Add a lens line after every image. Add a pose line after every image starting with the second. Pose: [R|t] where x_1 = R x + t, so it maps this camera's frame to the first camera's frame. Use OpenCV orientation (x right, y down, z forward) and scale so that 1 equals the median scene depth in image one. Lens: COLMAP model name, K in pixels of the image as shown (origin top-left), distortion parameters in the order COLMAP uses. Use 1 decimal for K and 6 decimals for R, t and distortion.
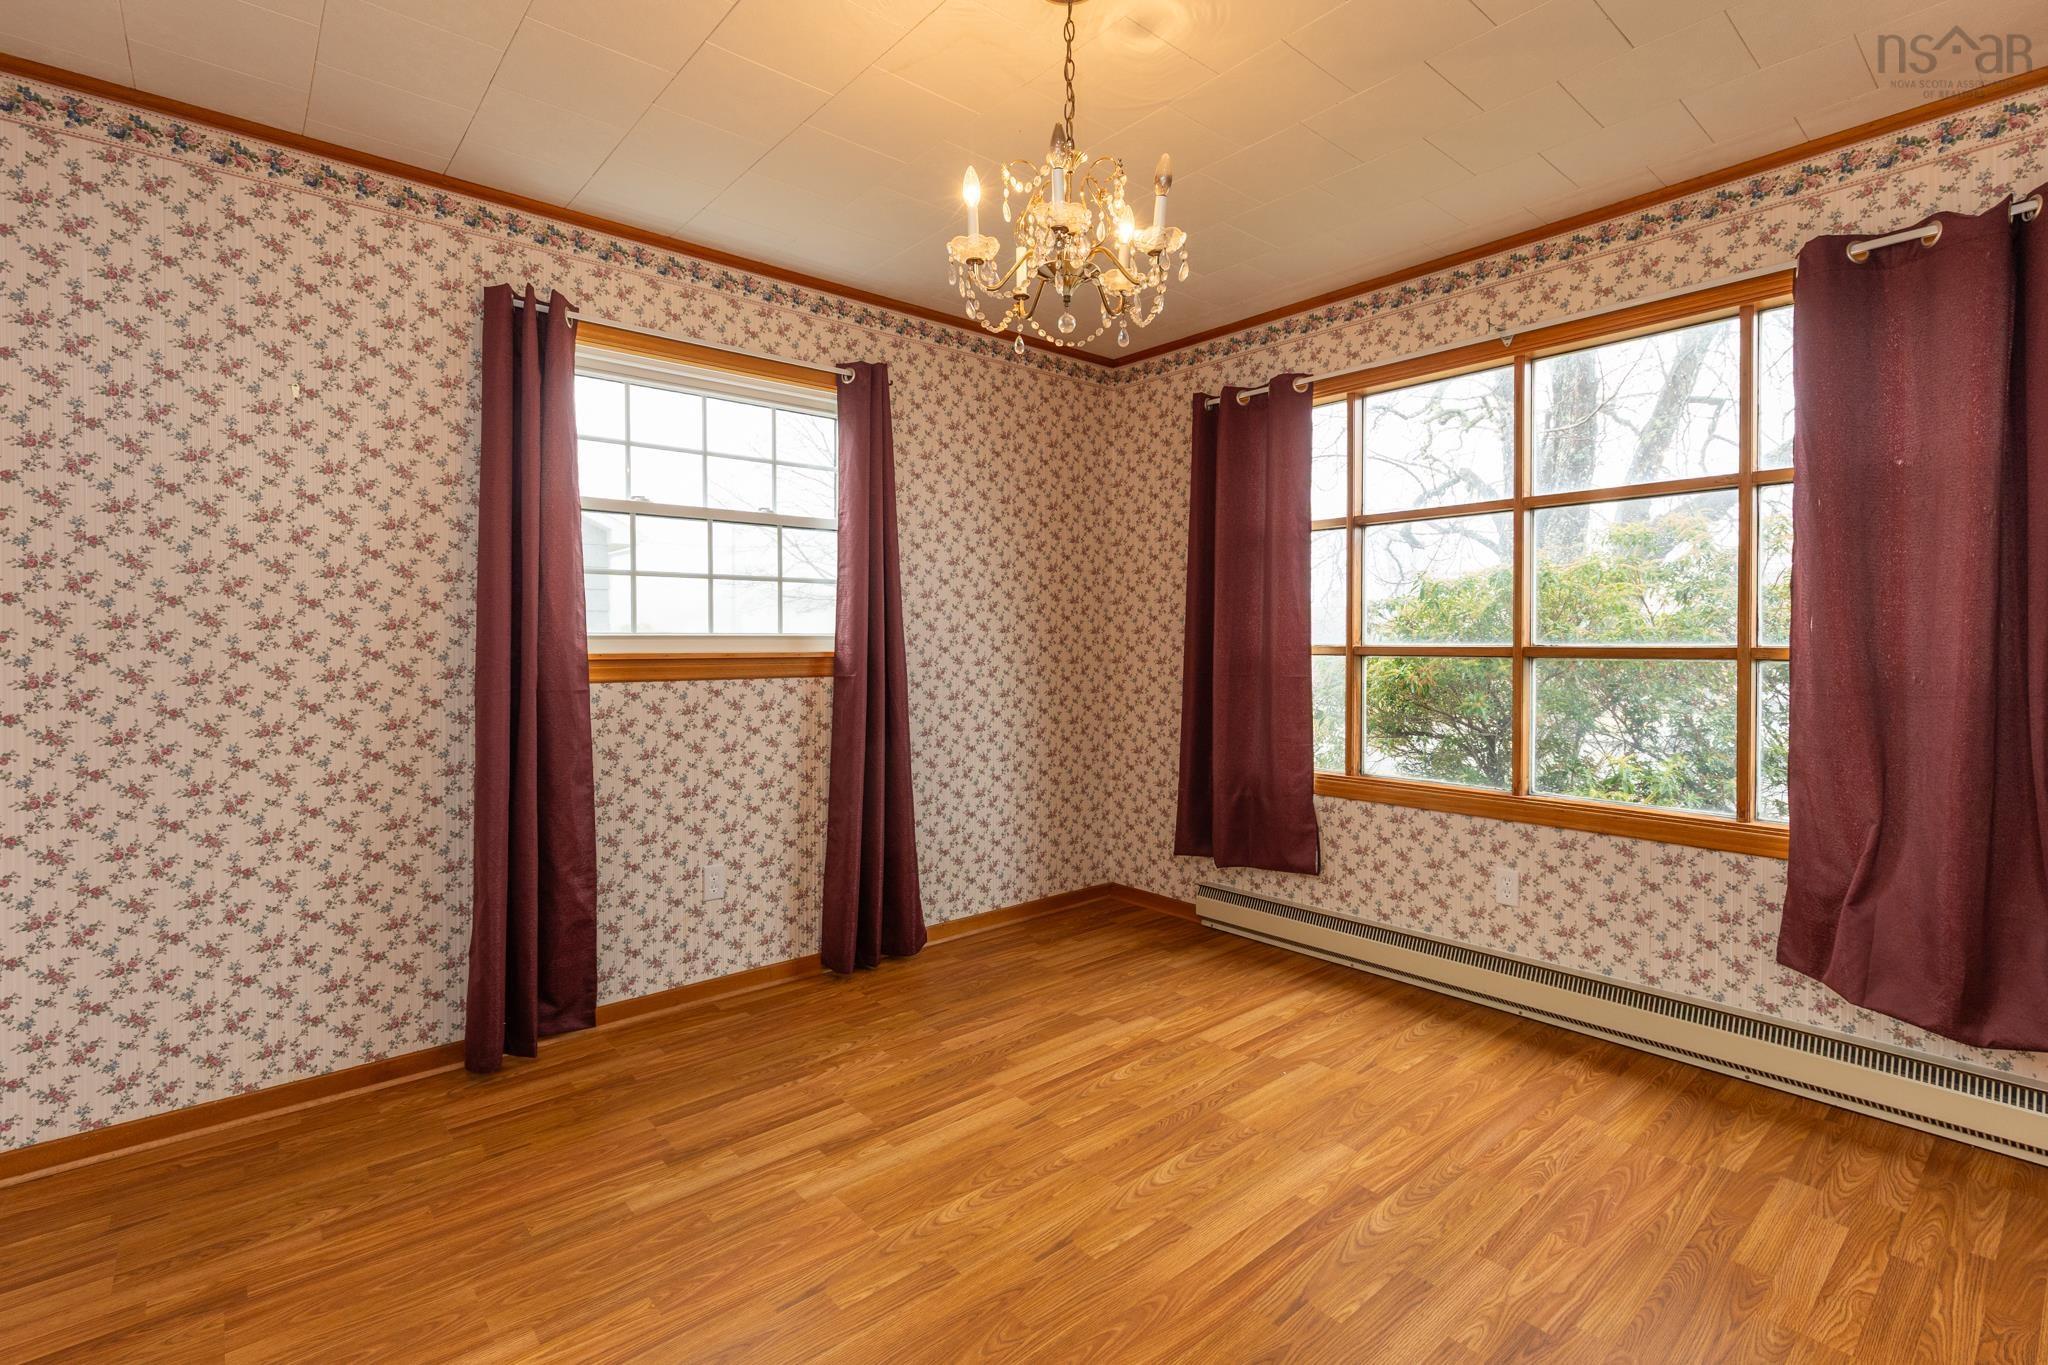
lens RADIAL K [[923.8, 0, 1016.5], [0, 923.8, 656.1], [0, 0, 1]] dist [0.001190, -0.000197]
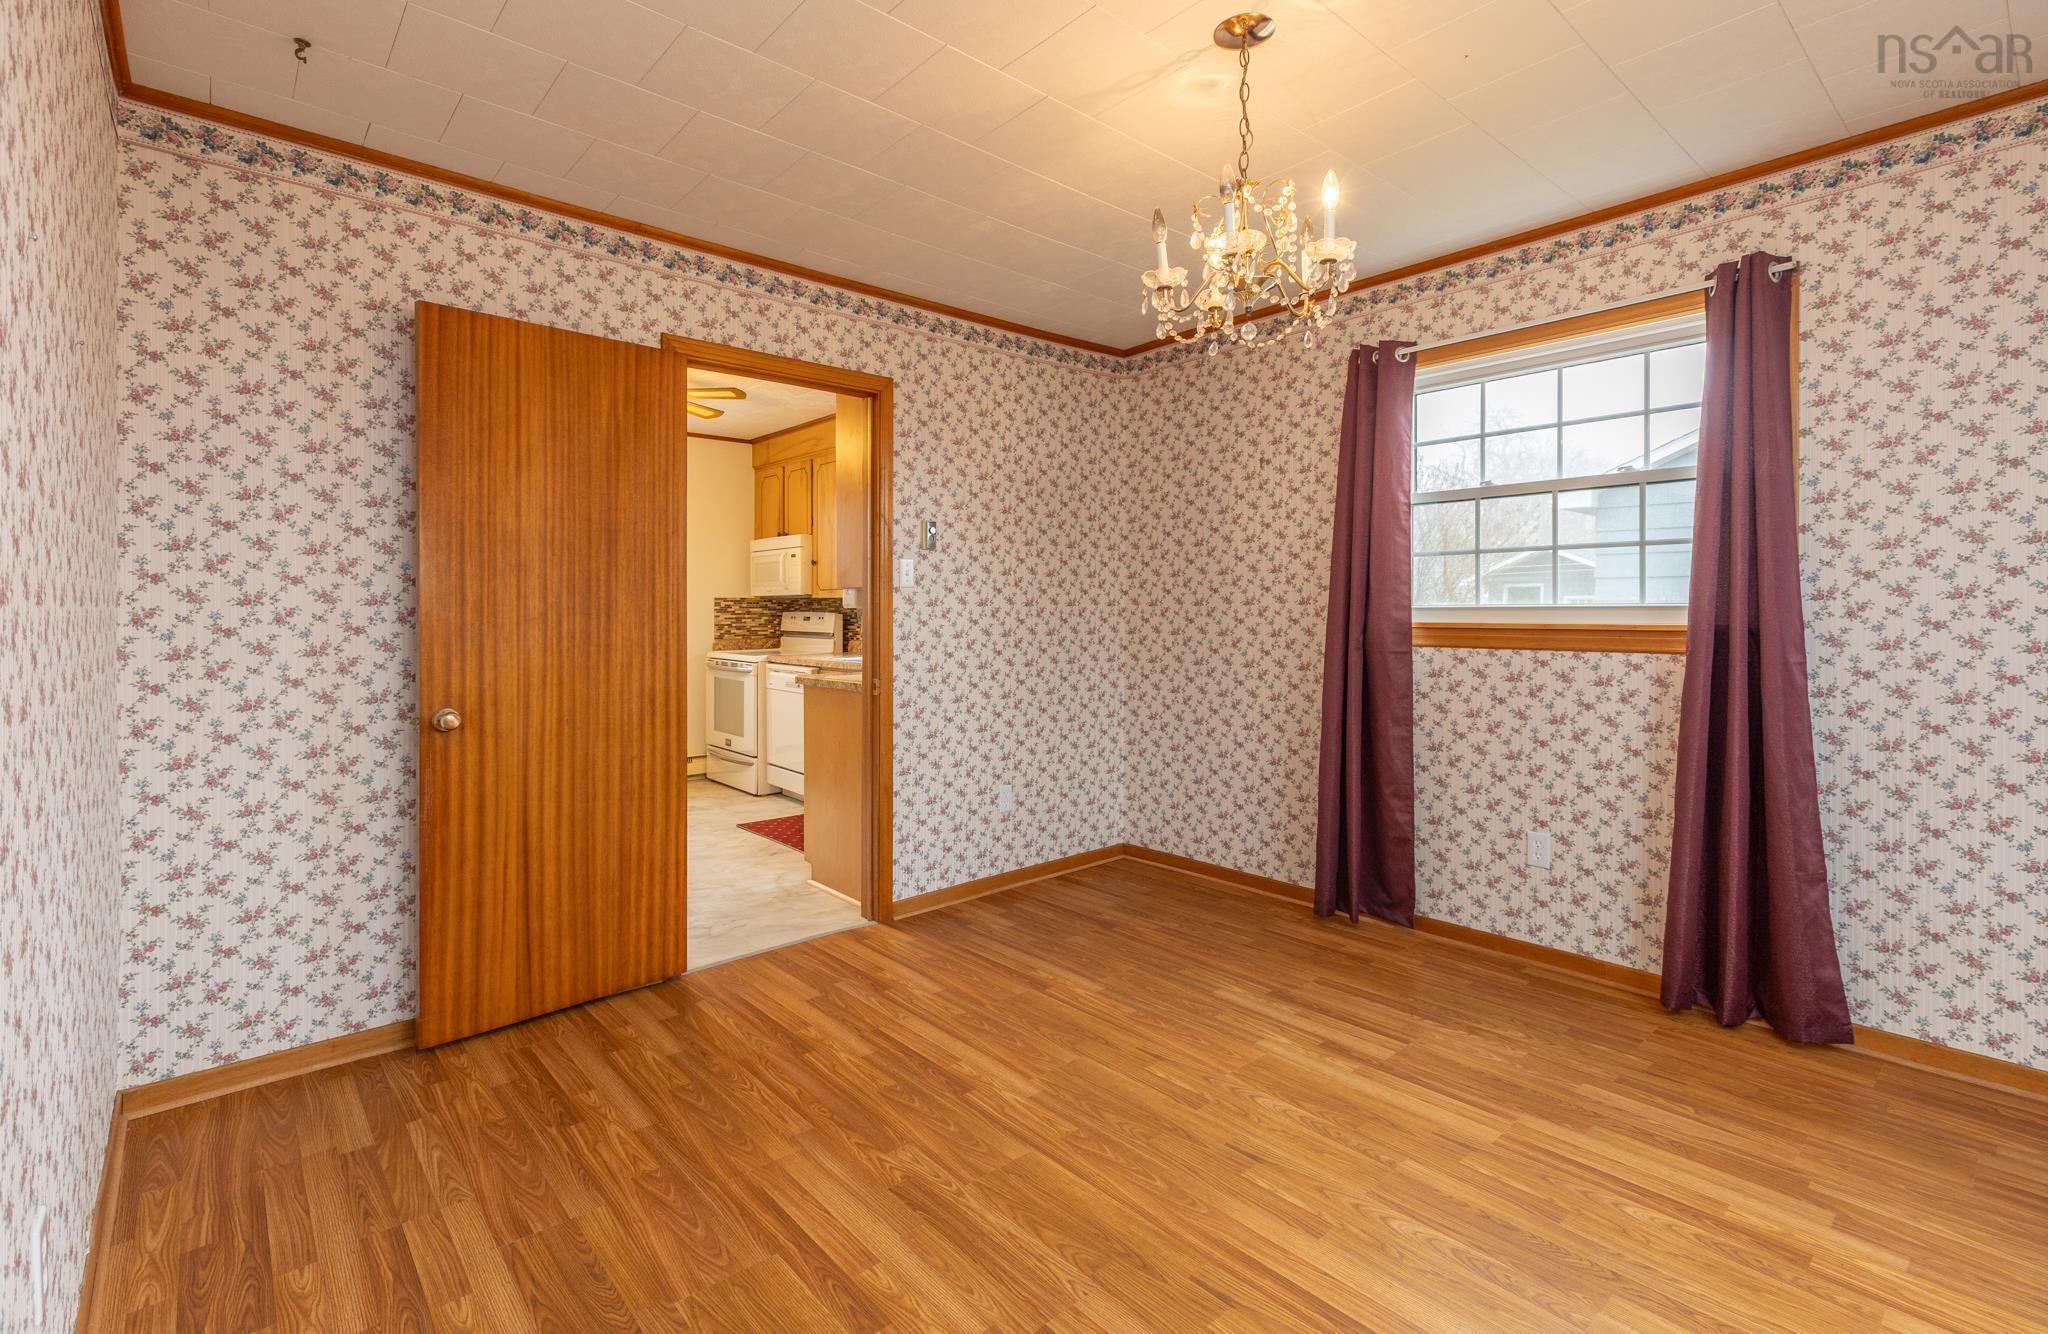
lens RADIAL K [[942.8, 0, 1020.1], [0, 942.8, 615.1], [0, 0, 1]] dist [0.001868, 0.000091]
pose [[0.015810, 0.005999, -0.999857, 0.714878], [-0.013414, 0.999893, 0.005787, -0.011483], [0.999785, 0.013320, 0.015888, 0.420789]]
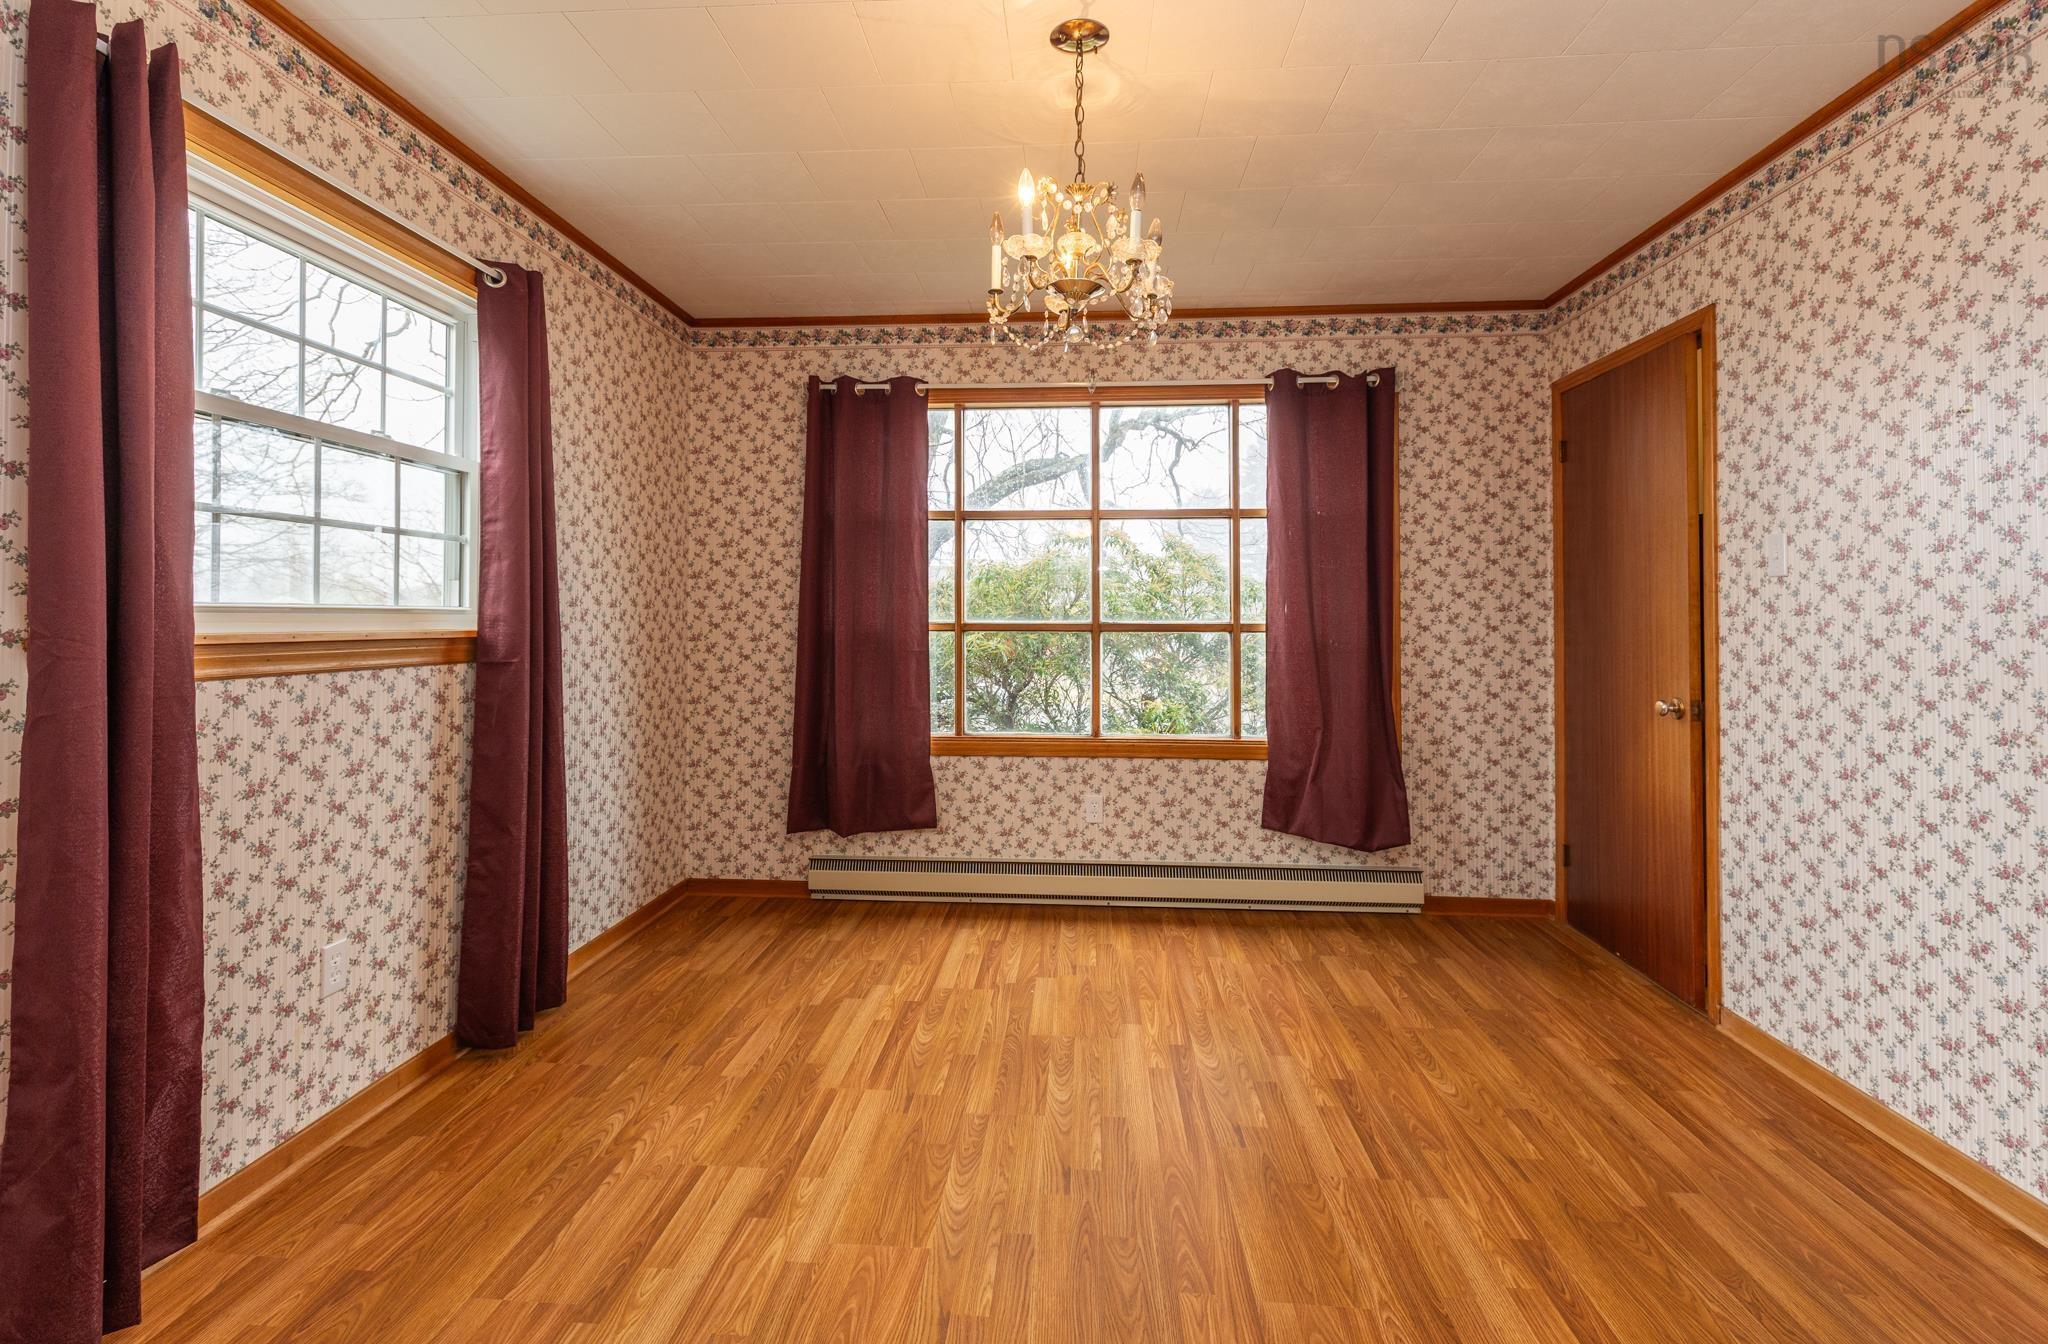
lens RADIAL K [[923.4, 0, 1011.9], [0, 923.4, 608.6], [0, 0, 1]] dist [0.001573, -0.006362]
pose [[0.708739, 0.010645, 0.705390, -0.467153], [0.008065, 0.999699, -0.023189, -0.001613], [-0.705424, 0.022124, 0.708440, 0.159378]]
